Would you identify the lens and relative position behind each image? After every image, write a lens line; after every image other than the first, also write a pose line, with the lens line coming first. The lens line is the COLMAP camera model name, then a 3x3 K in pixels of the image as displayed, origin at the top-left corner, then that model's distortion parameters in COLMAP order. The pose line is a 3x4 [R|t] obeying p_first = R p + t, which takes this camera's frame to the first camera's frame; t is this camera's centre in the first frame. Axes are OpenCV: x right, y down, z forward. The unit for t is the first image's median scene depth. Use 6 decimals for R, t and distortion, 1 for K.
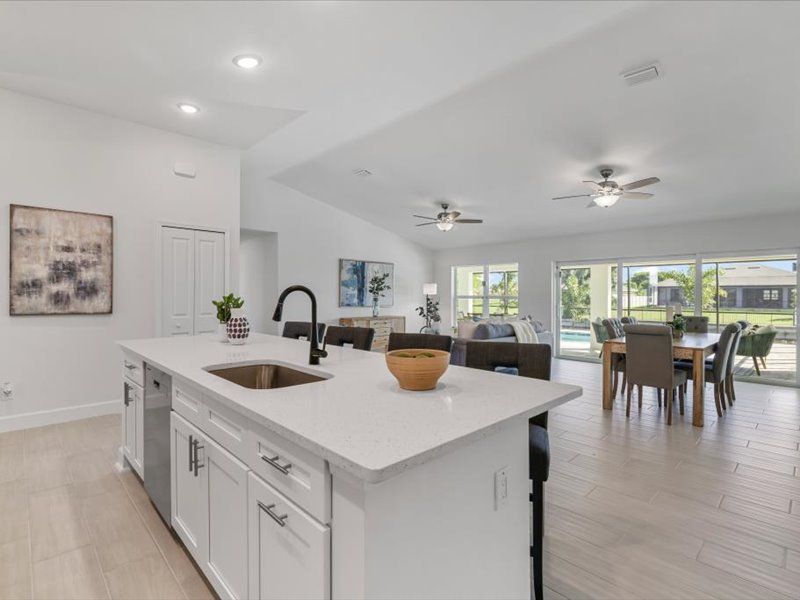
lens RADIAL K [[390.9, 0, 412.2], [0, 390.9, 298.3], [0, 0, 1]] dist [-0.016470, -0.000164]
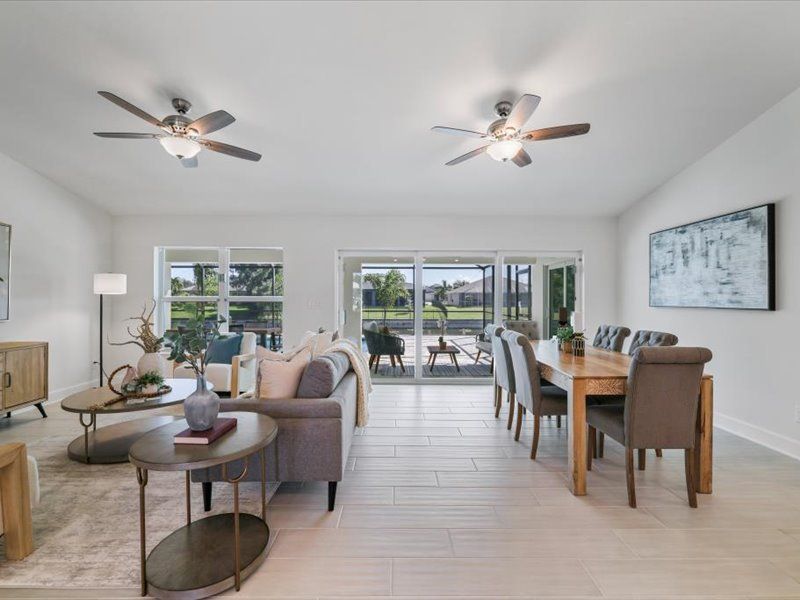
lens RADIAL K [[373.8, 0, 401.1], [0, 373.8, 296.5], [0, 0, 1]] dist [-0.001587, 0.000248]
pose [[0.703148, 0.001178, 0.711042, -0.087888], [0.004249, 0.999974, -0.005858, -0.006800], [-0.711031, 0.007140, 0.703125, 0.931641]]
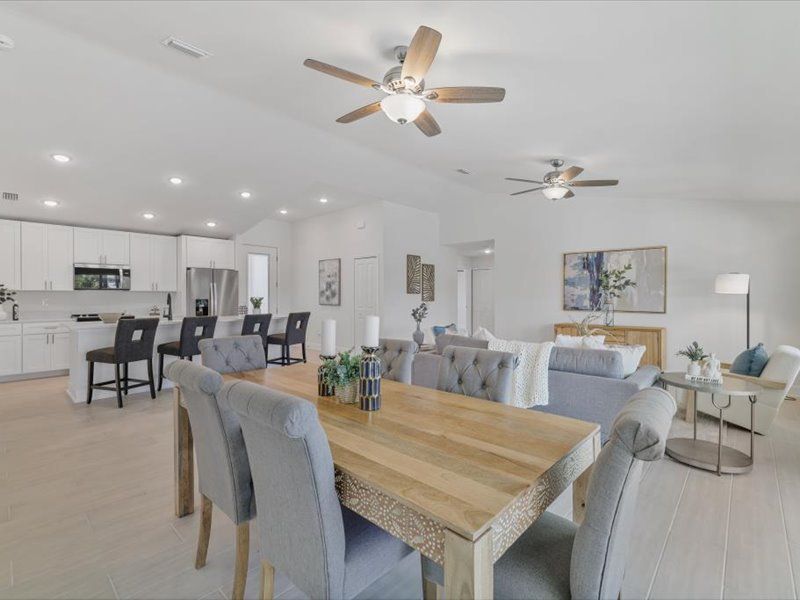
lens RADIAL K [[378.3, 0, 402.2], [0, 378.3, 296.9], [0, 0, 1]] dist [0.003507, 0.000130]
pose [[0.035763, -0.001687, -0.999359, 1.328001], [-0.007833, 0.999967, -0.001969, -0.004435], [0.999330, 0.007898, 0.035749, 1.325487]]
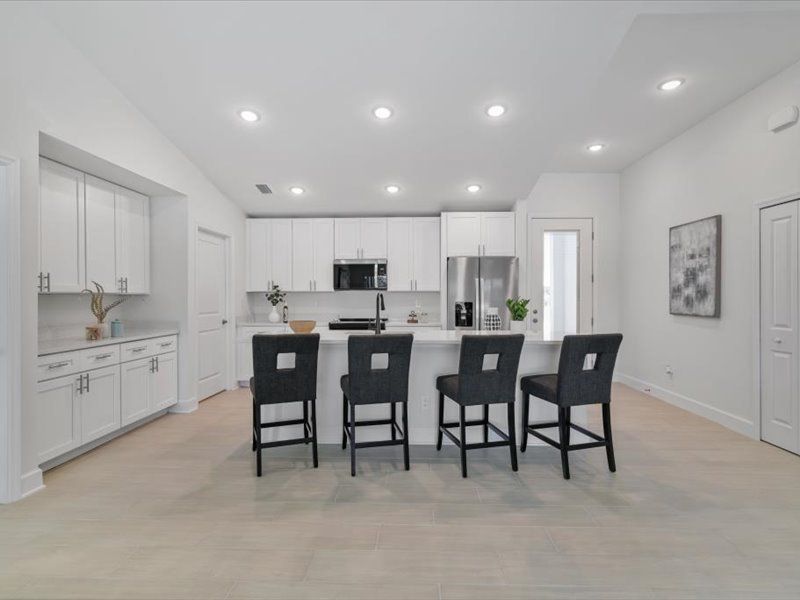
lens RADIAL K [[401.3, 0, 403.6], [0, 401.3, 299.9], [0, 0, 1]] dist [-0.000573, 0.000031]
pose [[-0.732661, -0.000346, -0.680593, 0.482869], [-0.008323, 0.999930, 0.008451, -0.005908], [0.680543, 0.011856, -0.732613, 1.255496]]
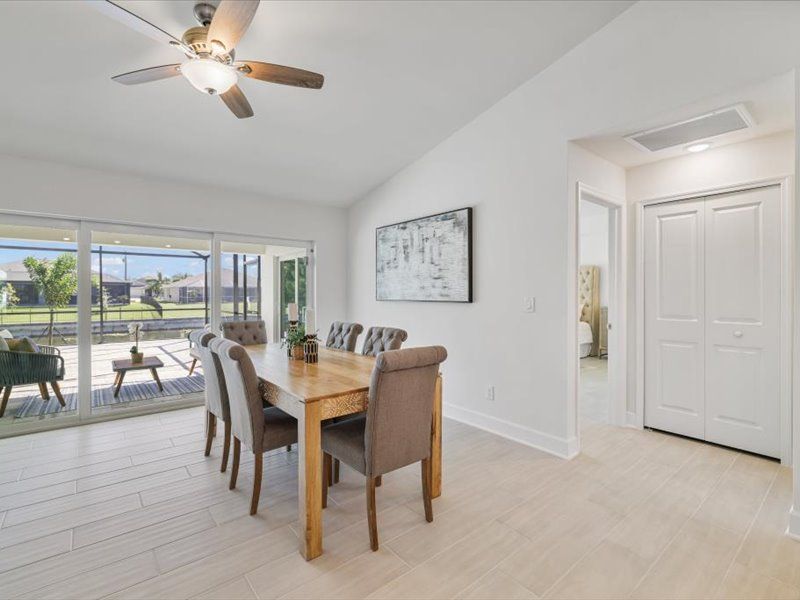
lens RADIAL K [[378.3, 0, 402.2], [0, 378.3, 296.9], [0, 0, 1]] dist [0.003507, 0.000130]
pose [[0.096509, -0.013656, 0.995238, 0.120343], [0.007031, 0.999890, 0.013038, -0.005092], [-0.995307, 0.005739, 0.096594, 1.006934]]
